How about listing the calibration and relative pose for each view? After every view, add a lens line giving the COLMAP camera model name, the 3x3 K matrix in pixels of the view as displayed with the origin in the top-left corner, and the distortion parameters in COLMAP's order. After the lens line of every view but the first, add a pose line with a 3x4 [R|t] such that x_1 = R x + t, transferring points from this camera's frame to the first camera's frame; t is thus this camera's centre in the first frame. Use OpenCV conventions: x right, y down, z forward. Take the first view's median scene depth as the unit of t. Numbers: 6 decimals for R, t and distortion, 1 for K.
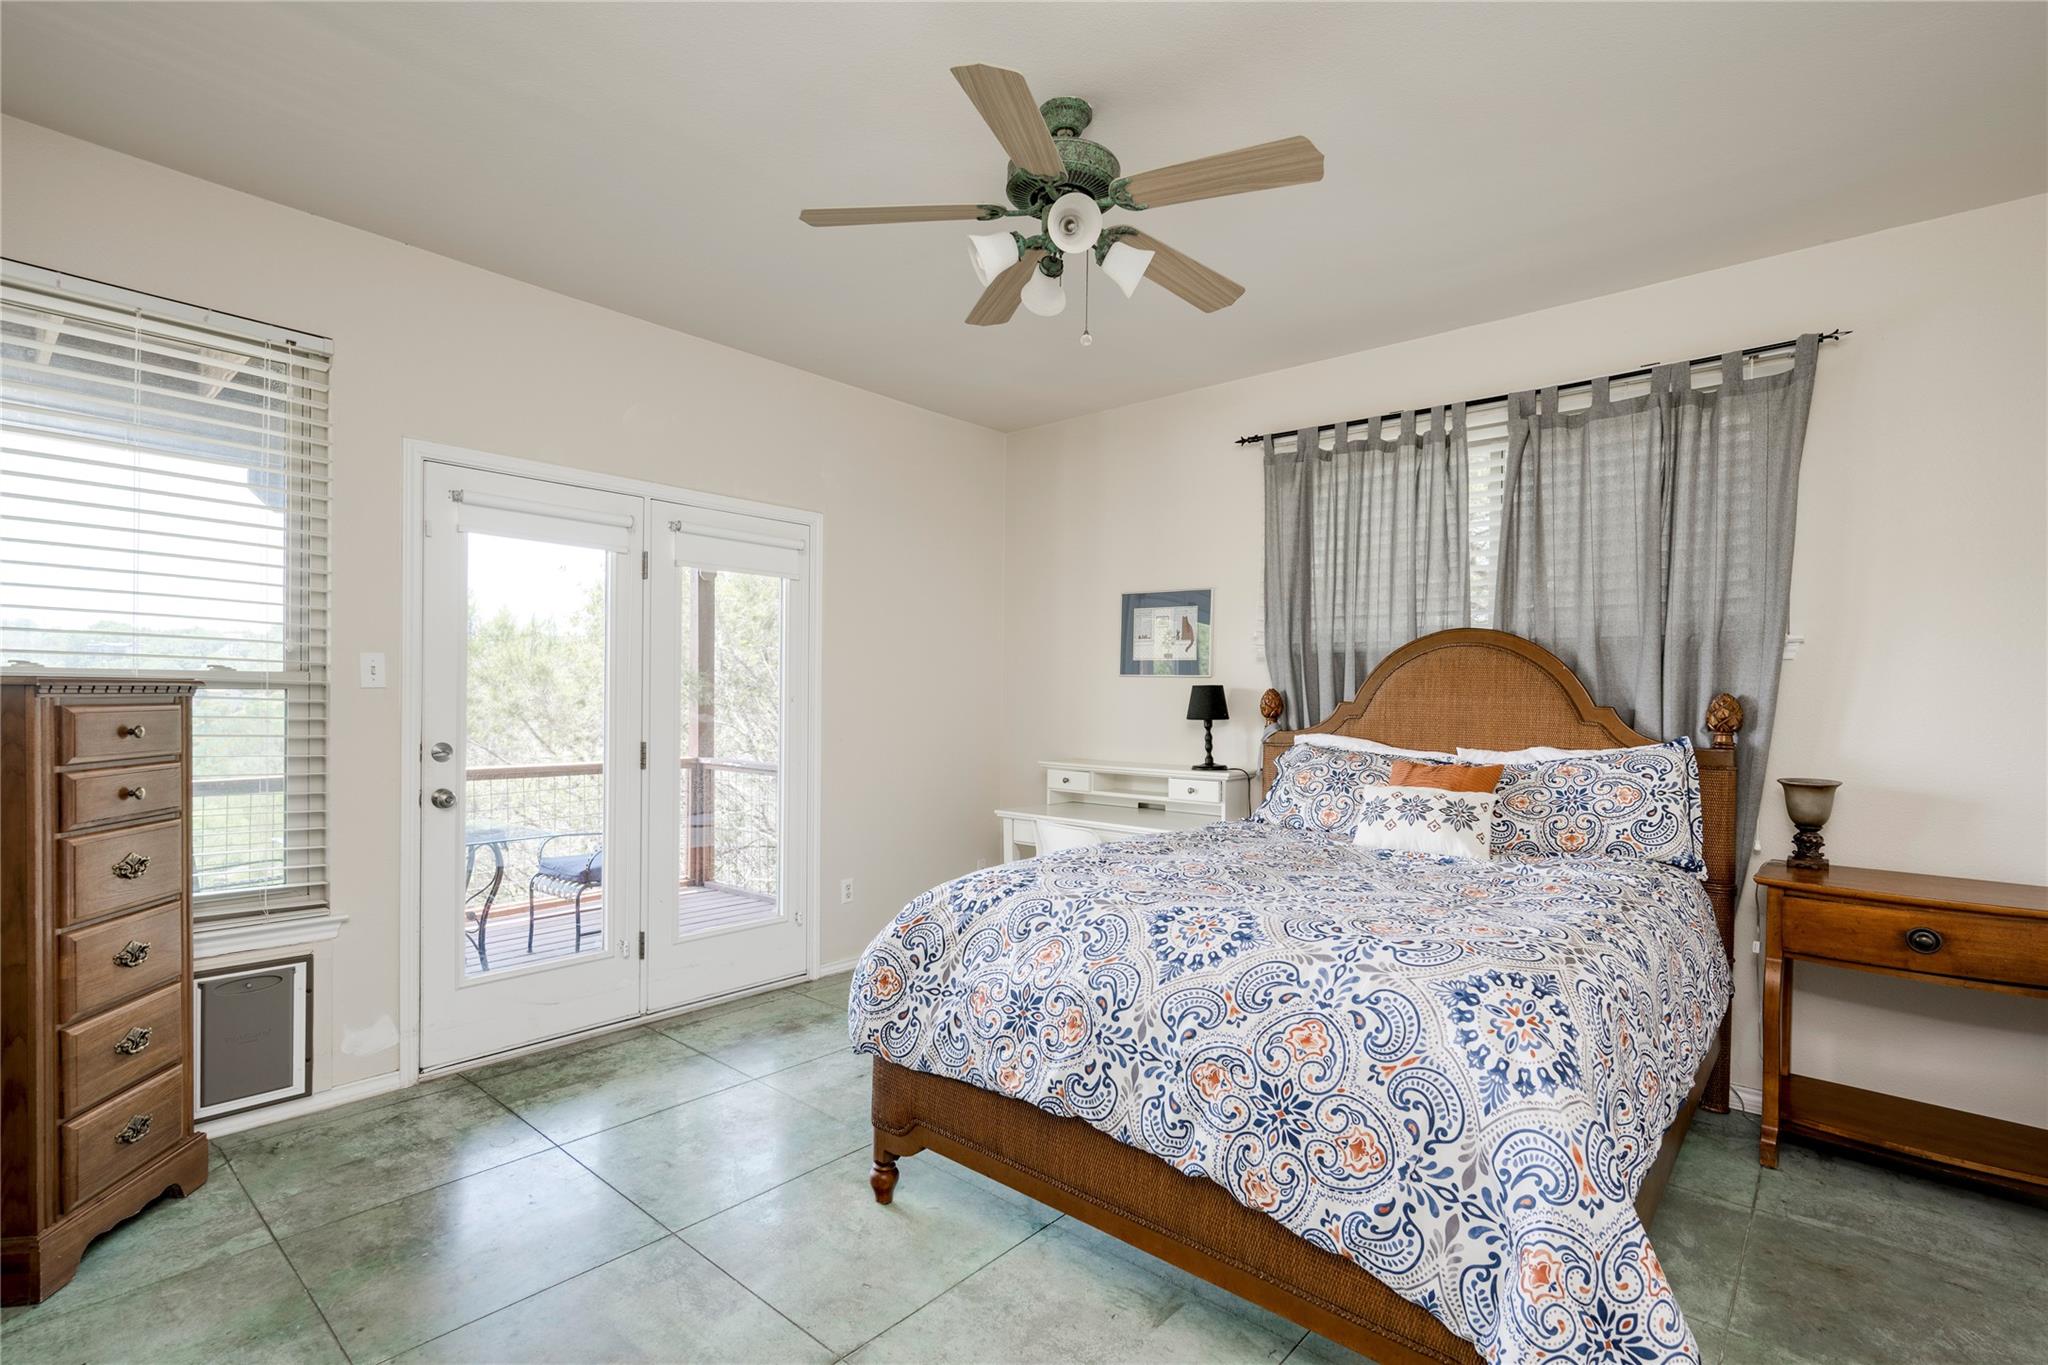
lens RADIAL K [[950.3, 0, 1009.3], [0, 950.3, 684.3], [0, 0, 1]] dist [-0.004881, -0.000193]
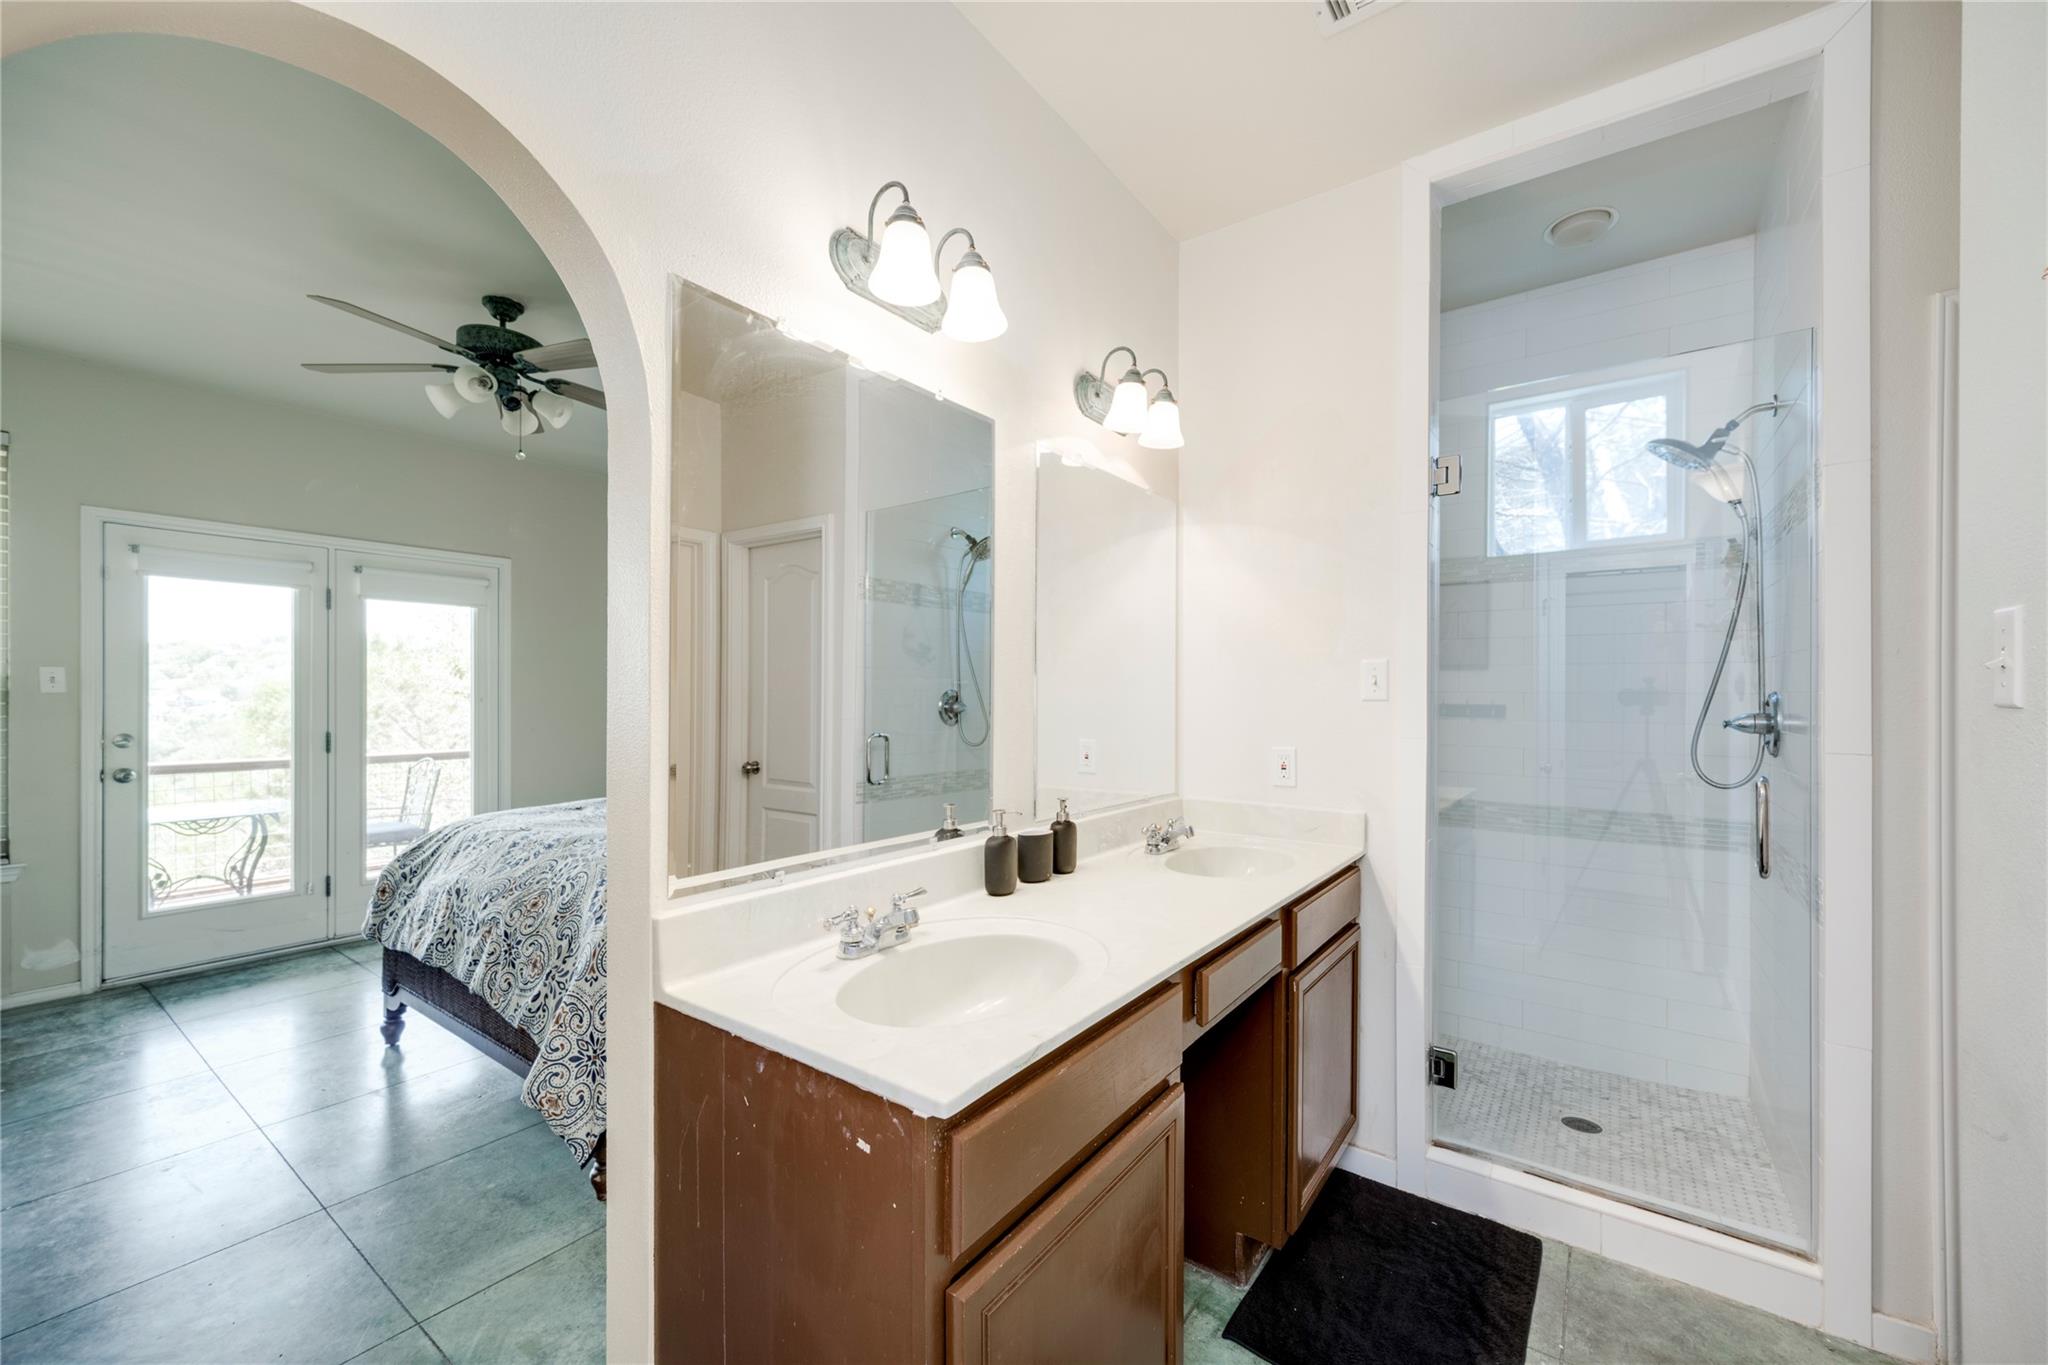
lens RADIAL K [[799.7, 0, 1026.1], [0, 799.7, 689.0], [0, 0, 1]] dist [0.000119, 0.000046]
pose [[0.994886, -0.007221, 0.100749, 0.735507], [0.007074, 0.999973, 0.001820, 0.006131], [-0.100760, -0.001098, 0.994910, -0.326232]]
